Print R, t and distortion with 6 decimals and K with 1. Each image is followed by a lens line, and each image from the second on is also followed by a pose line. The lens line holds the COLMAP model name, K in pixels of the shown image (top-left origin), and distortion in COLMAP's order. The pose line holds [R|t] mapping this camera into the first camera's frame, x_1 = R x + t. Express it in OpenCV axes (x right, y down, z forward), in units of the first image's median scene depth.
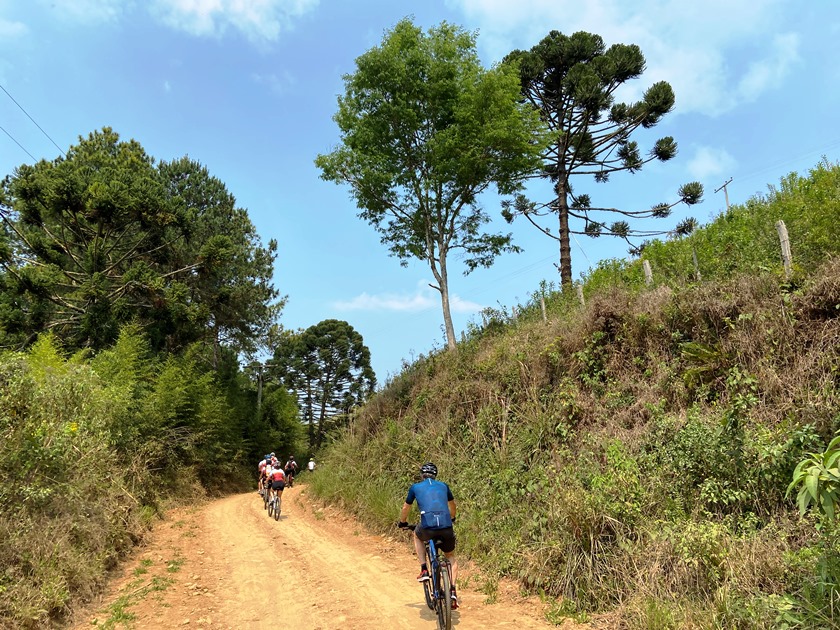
lens RADIAL K [[631.2, 0, 420.0], [0, 631.2, 315.0], [0, 0, 1]] dist [0.110937, -0.117519]
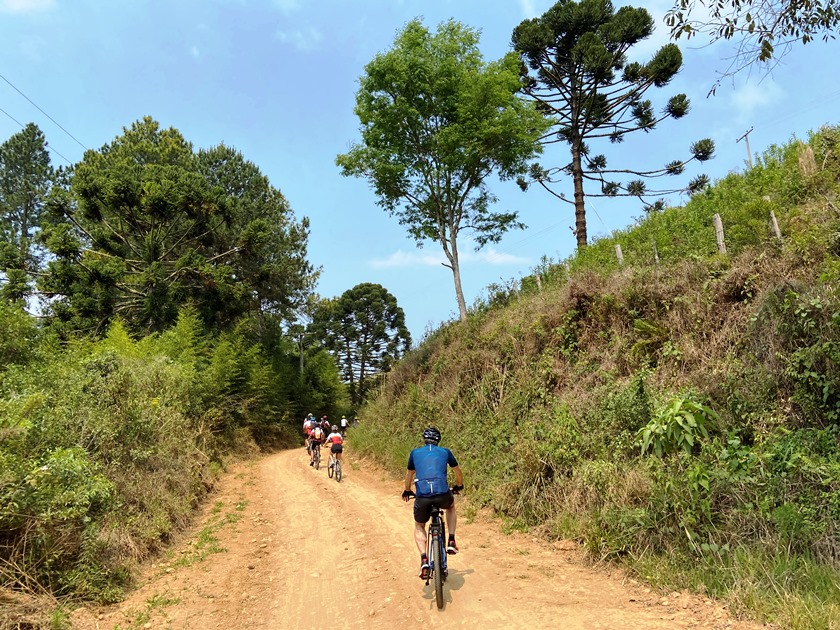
lens RADIAL K [[631.2, 0, 420.0], [0, 631.2, 315.0], [0, 0, 1]] dist [0.110937, -0.117519]
pose [[0.997188, -0.041232, -0.062574, 0.033939], [0.045700, 0.996376, 0.071738, -0.031896], [0.059389, -0.074396, 0.995459, -0.105681]]
